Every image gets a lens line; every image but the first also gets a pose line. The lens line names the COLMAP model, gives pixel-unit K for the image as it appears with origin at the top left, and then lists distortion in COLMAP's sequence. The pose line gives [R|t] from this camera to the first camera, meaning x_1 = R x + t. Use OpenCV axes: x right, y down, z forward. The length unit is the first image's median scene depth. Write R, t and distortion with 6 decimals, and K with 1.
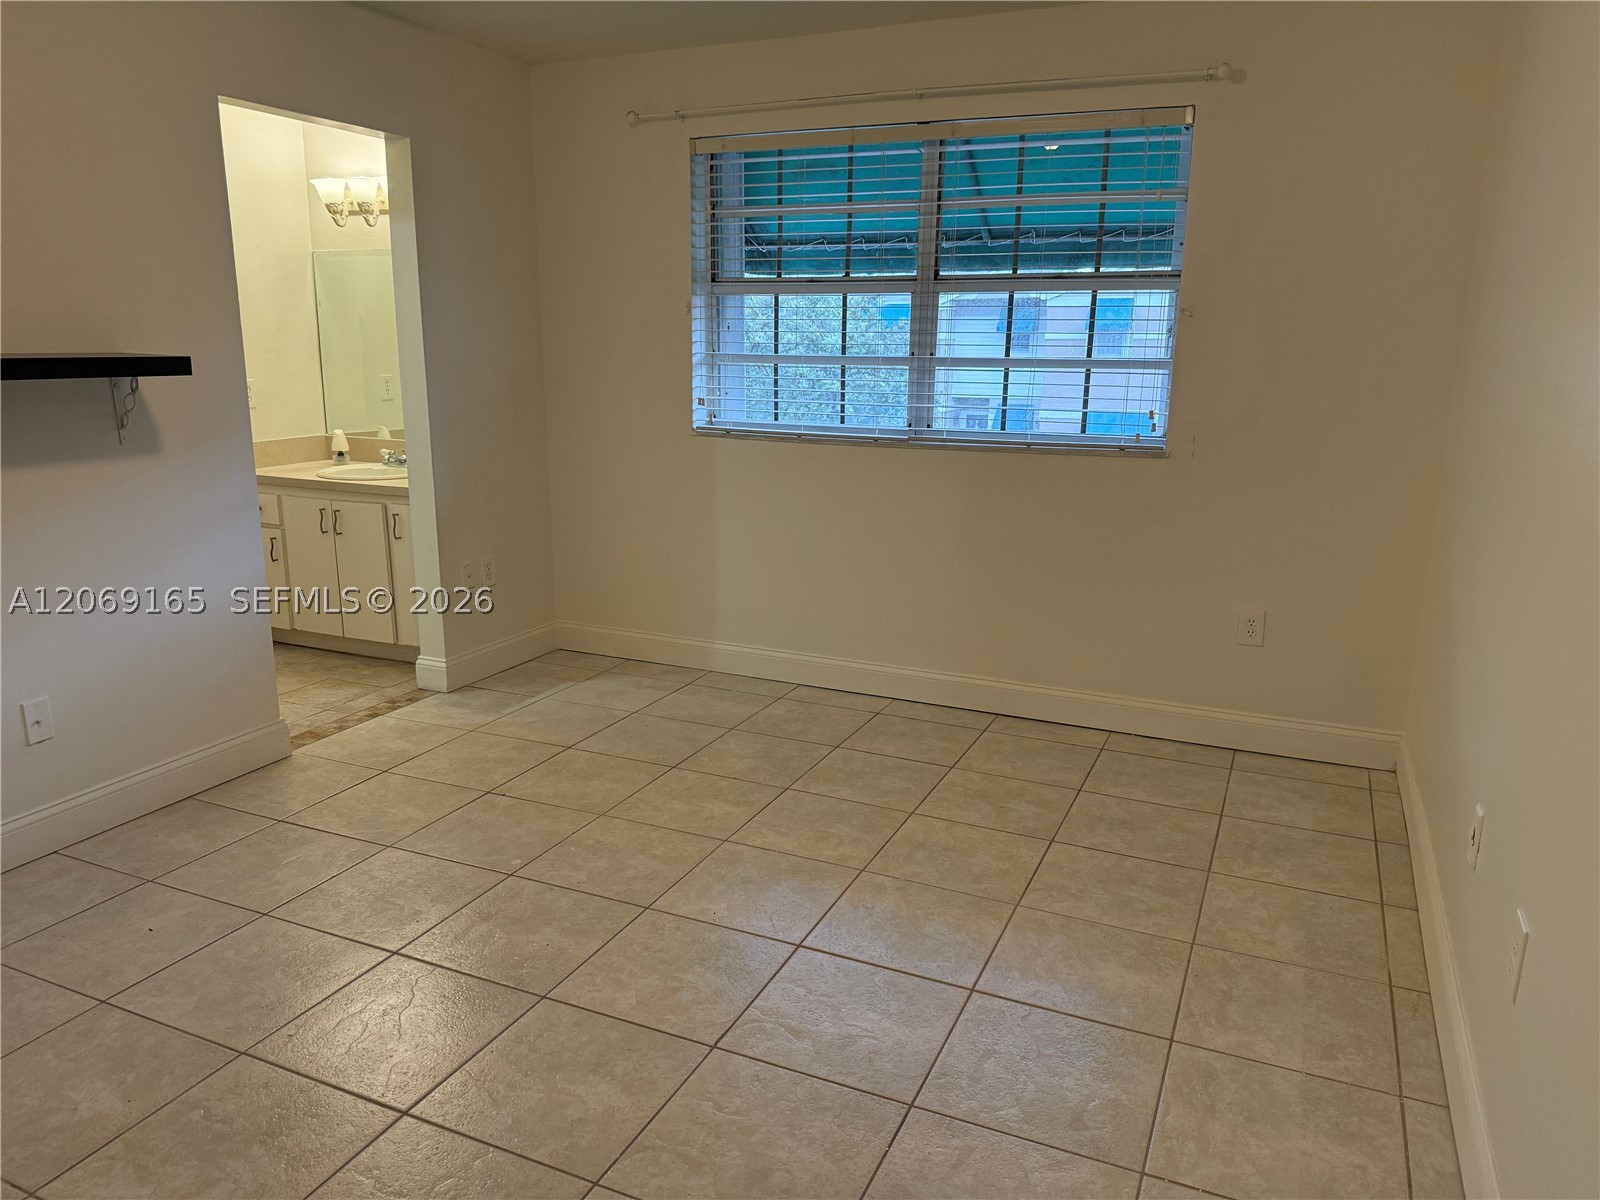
lens RADIAL K [[1116.5, 0, 817.1], [0, 1116.5, 607.9], [0, 0, 1]] dist [0.044948, -0.056987]
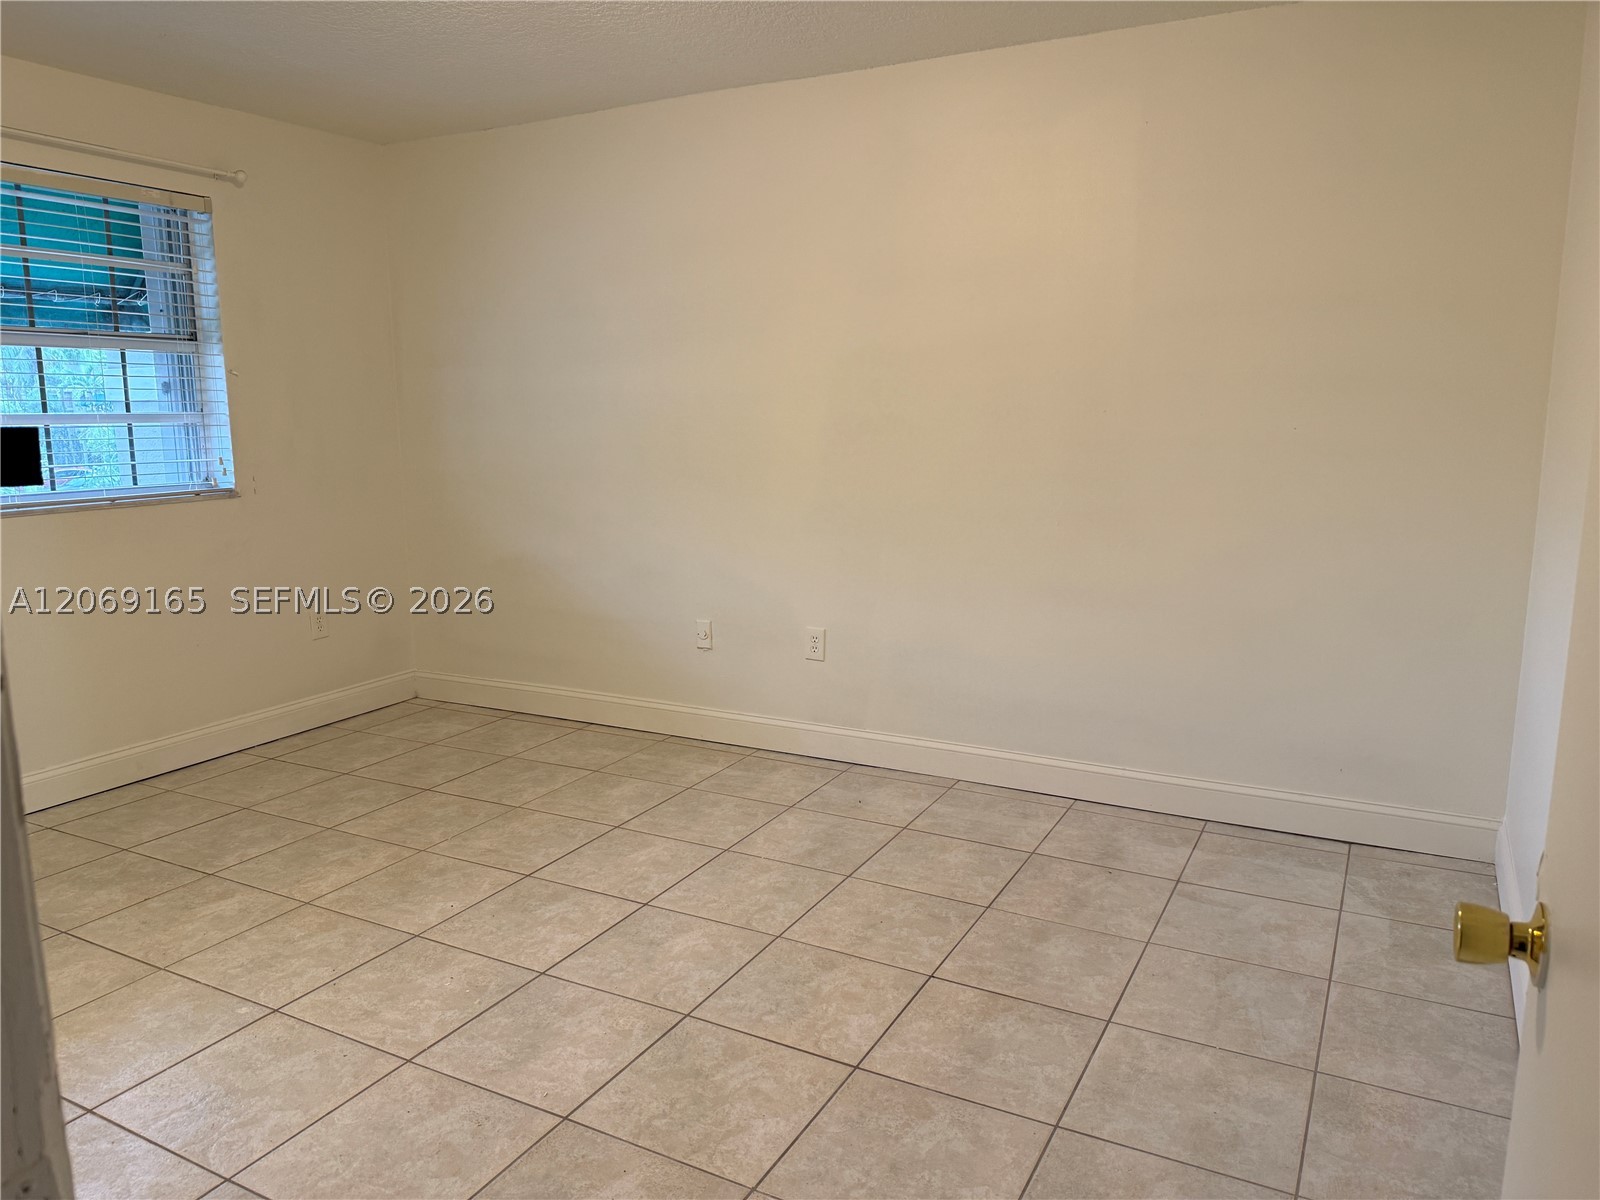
lens RADIAL K [[1116.5, 0, 812.5], [0, 1116.5, 590.9], [0, 0, 1]] dist [0.044948, -0.056987]
pose [[0.066483, -0.181478, 0.981145, -0.880640], [0.237989, 0.957824, 0.161039, -0.096686], [-0.968990, 0.222796, 0.106869, 0.370753]]
